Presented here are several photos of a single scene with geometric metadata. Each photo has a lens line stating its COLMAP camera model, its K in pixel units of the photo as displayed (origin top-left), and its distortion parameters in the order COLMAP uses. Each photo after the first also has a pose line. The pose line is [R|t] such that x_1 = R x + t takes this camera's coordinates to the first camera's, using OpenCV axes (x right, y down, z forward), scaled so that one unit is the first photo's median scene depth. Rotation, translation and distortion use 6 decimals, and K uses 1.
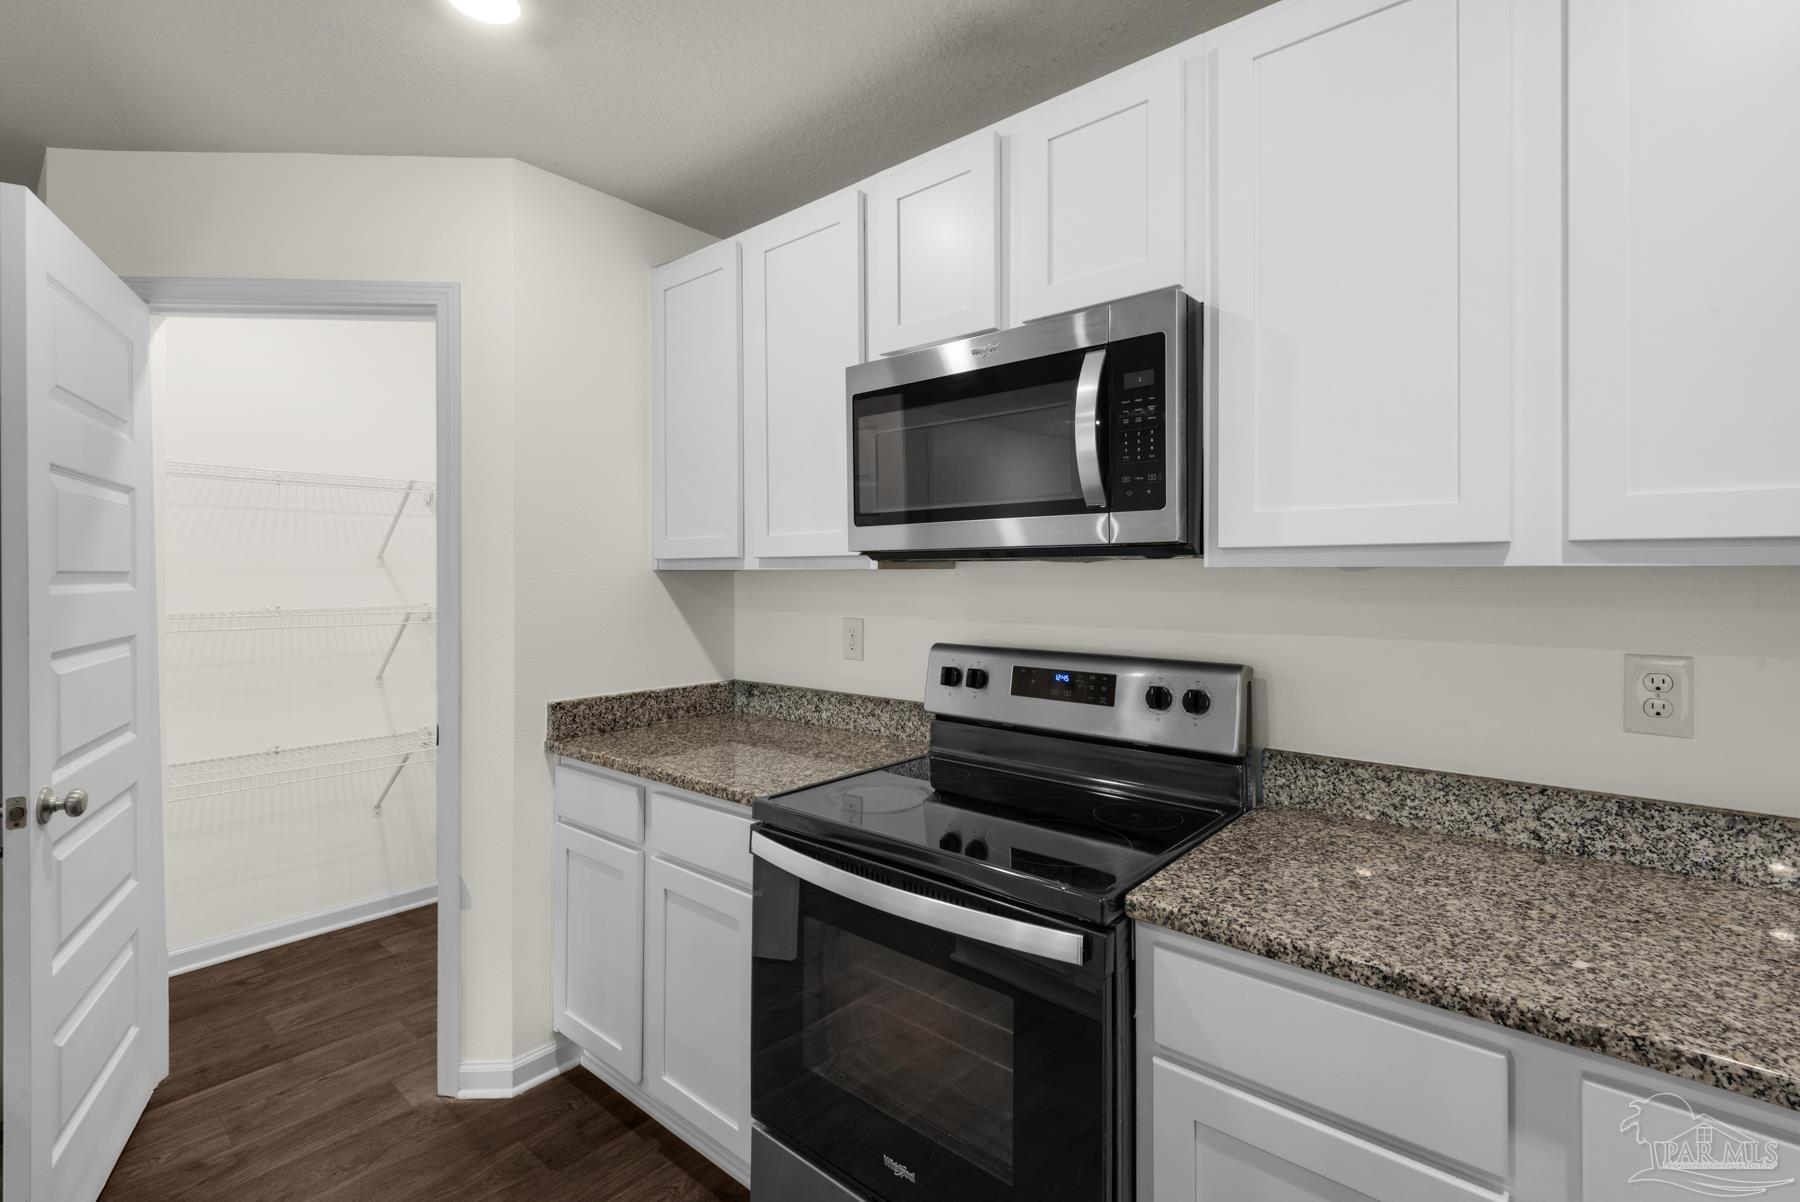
lens RADIAL K [[819.4, 0, 905.3], [0, 819.4, 576.1], [0, 0, 1]] dist [0.027512, -0.012003]
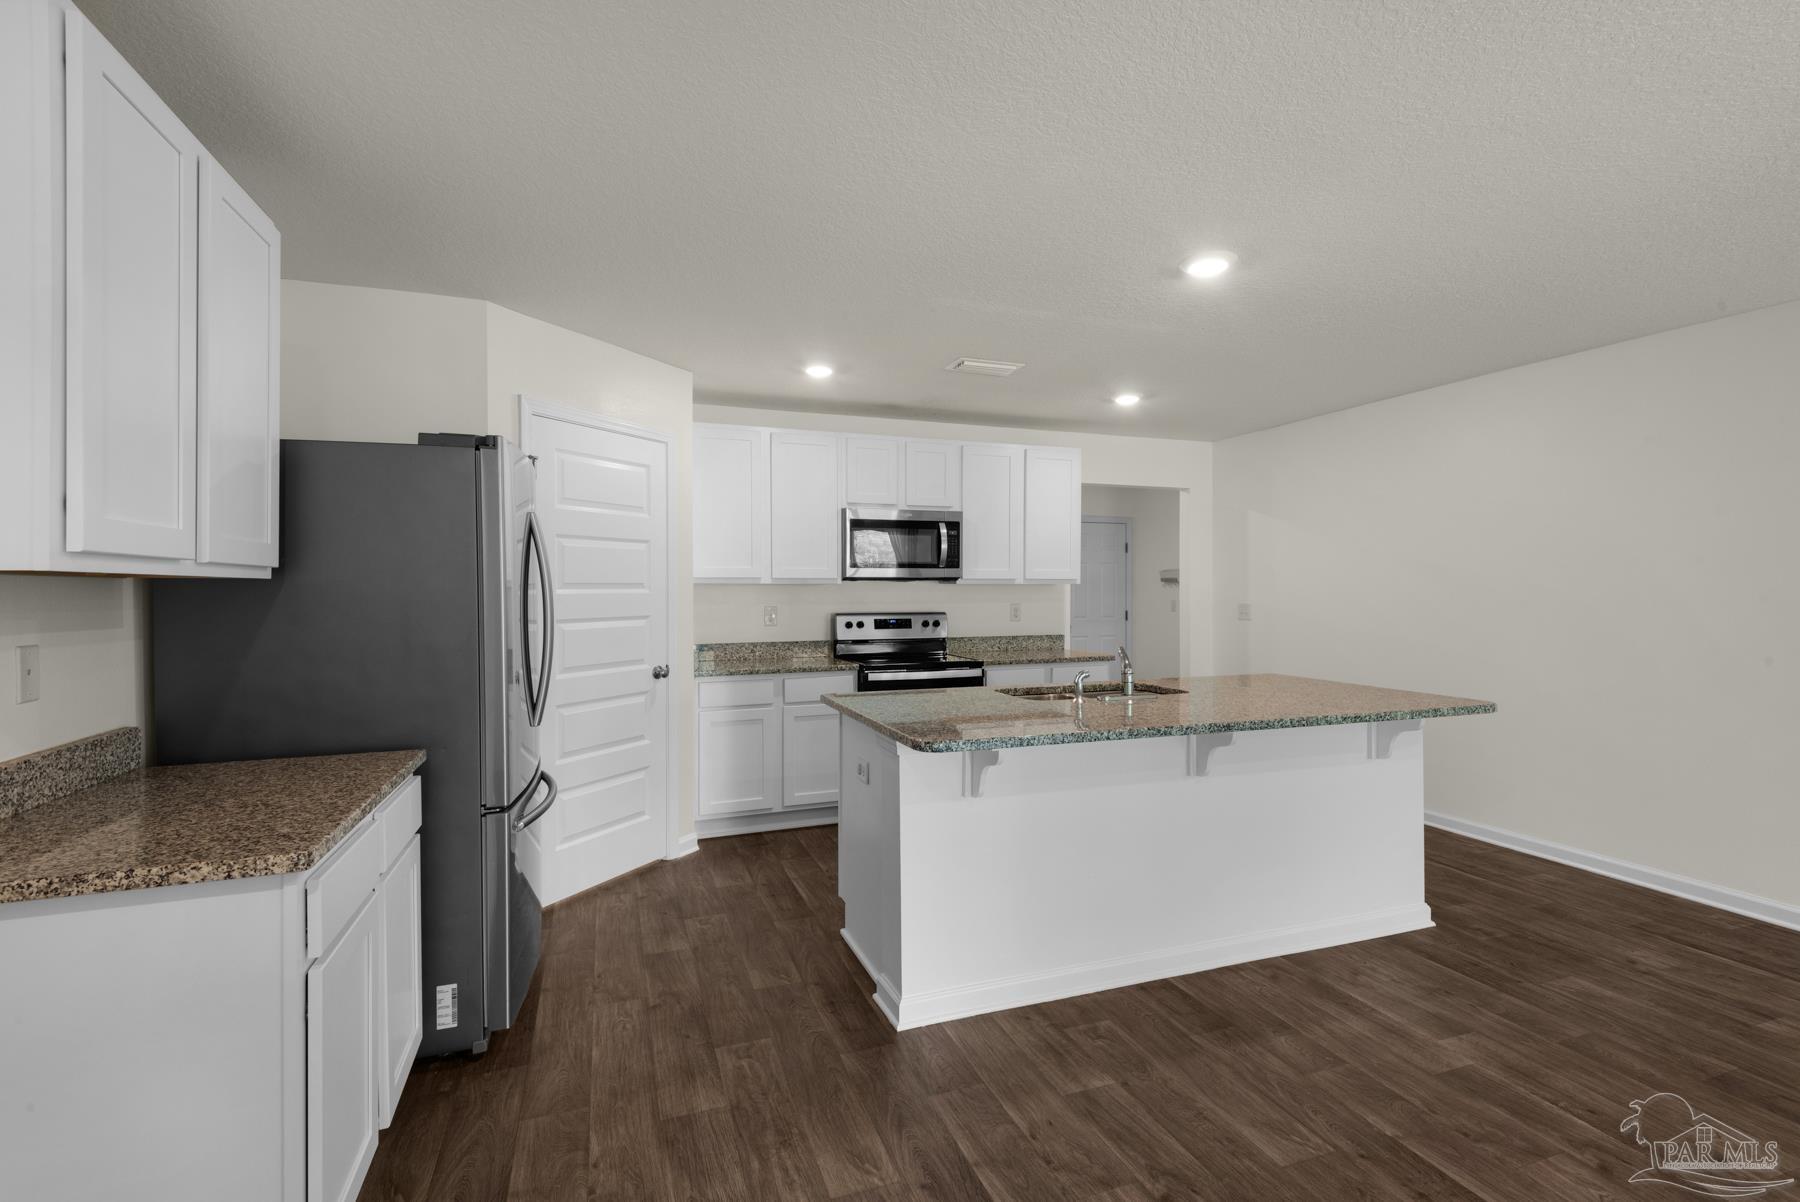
lens RADIAL K [[819.4, 0, 905.8], [0, 819.4, 594.4], [0, 0, 1]] dist [0.027512, -0.012003]
pose [[0.494511, -0.005065, 0.869156, -2.562104], [0.004891, 0.999983, 0.003045, 0.020927], [-0.869157, 0.002745, 0.494528, -0.537064]]
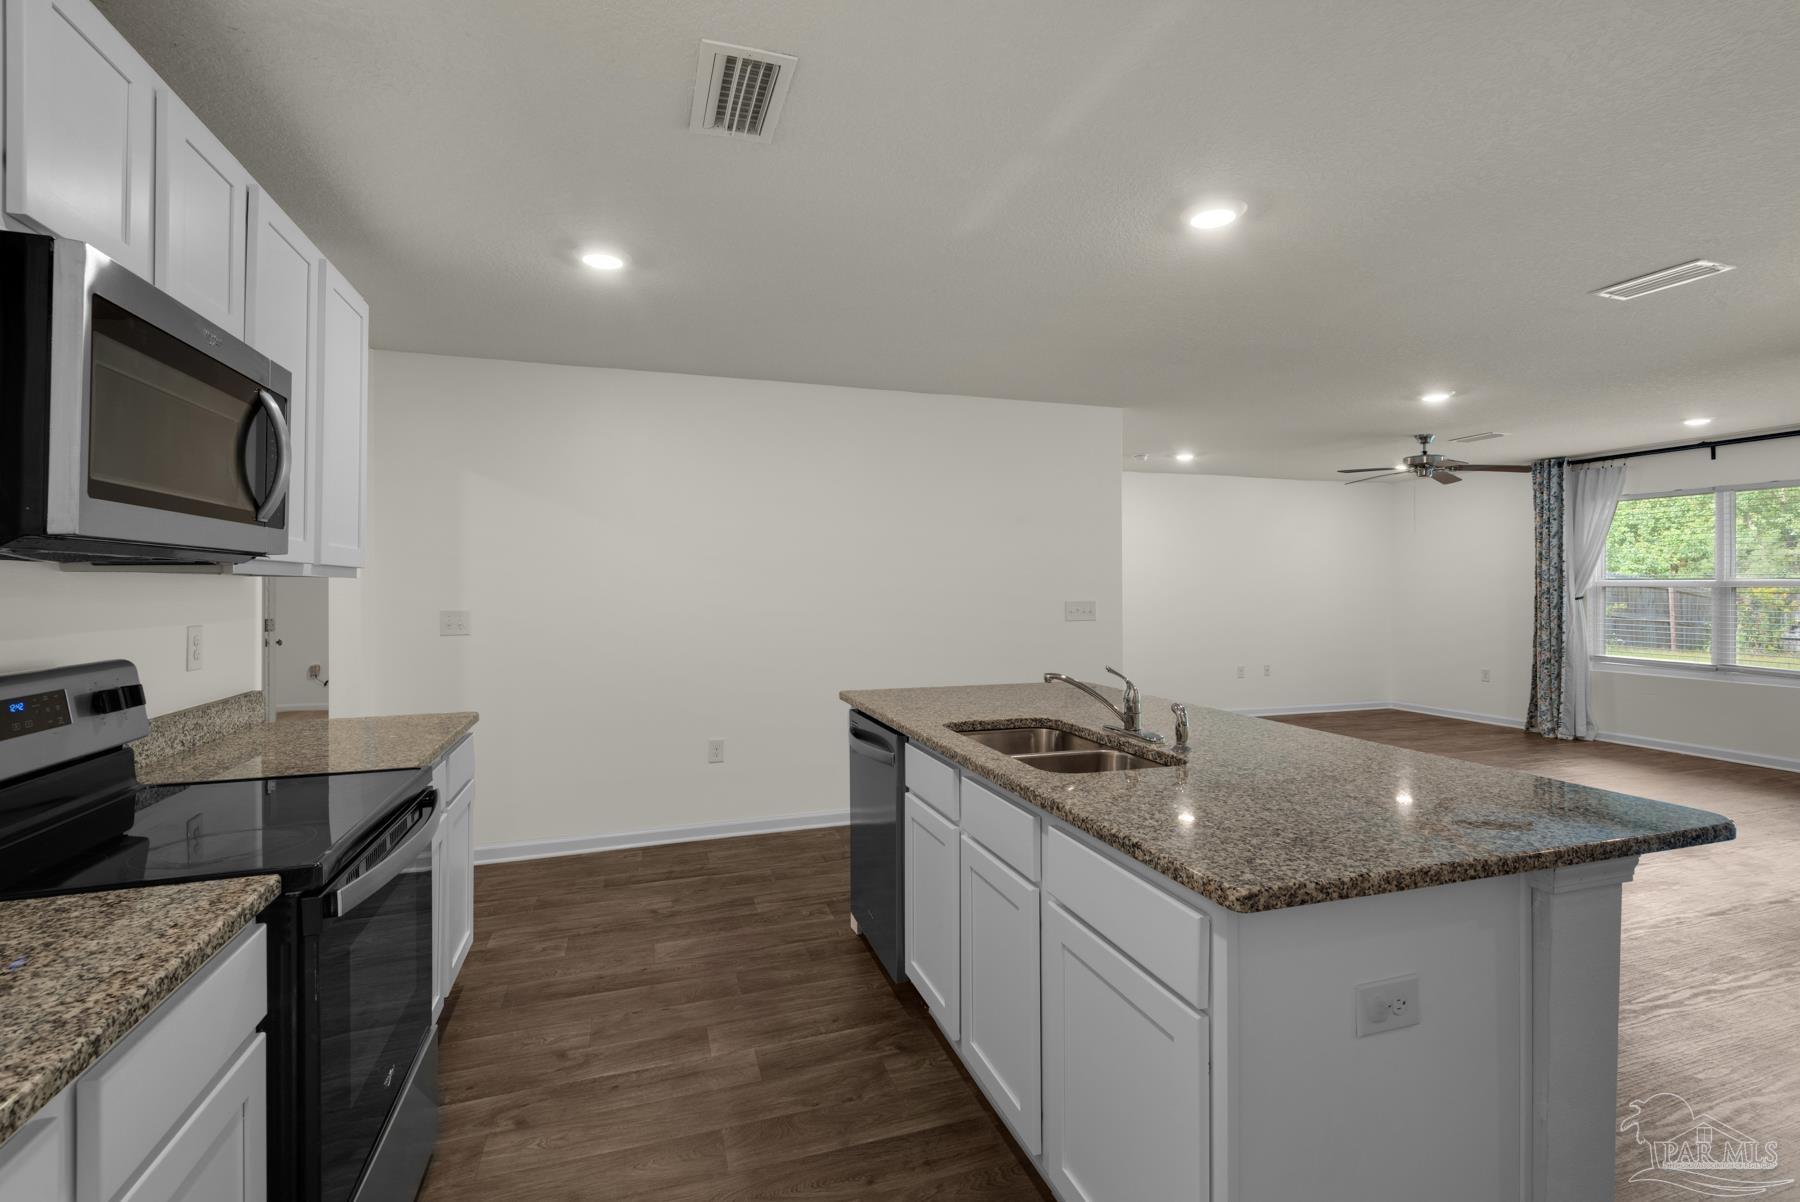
lens RADIAL K [[819.4, 0, 905.6], [0, 819.4, 581.7], [0, 0, 1]] dist [0.027512, -0.012003]
pose [[-0.857991, 0.008136, 0.513601, -0.994453], [0.006281, 0.999966, -0.005348, 0.020272], [-0.513627, -0.001362, -0.858013, 1.368394]]
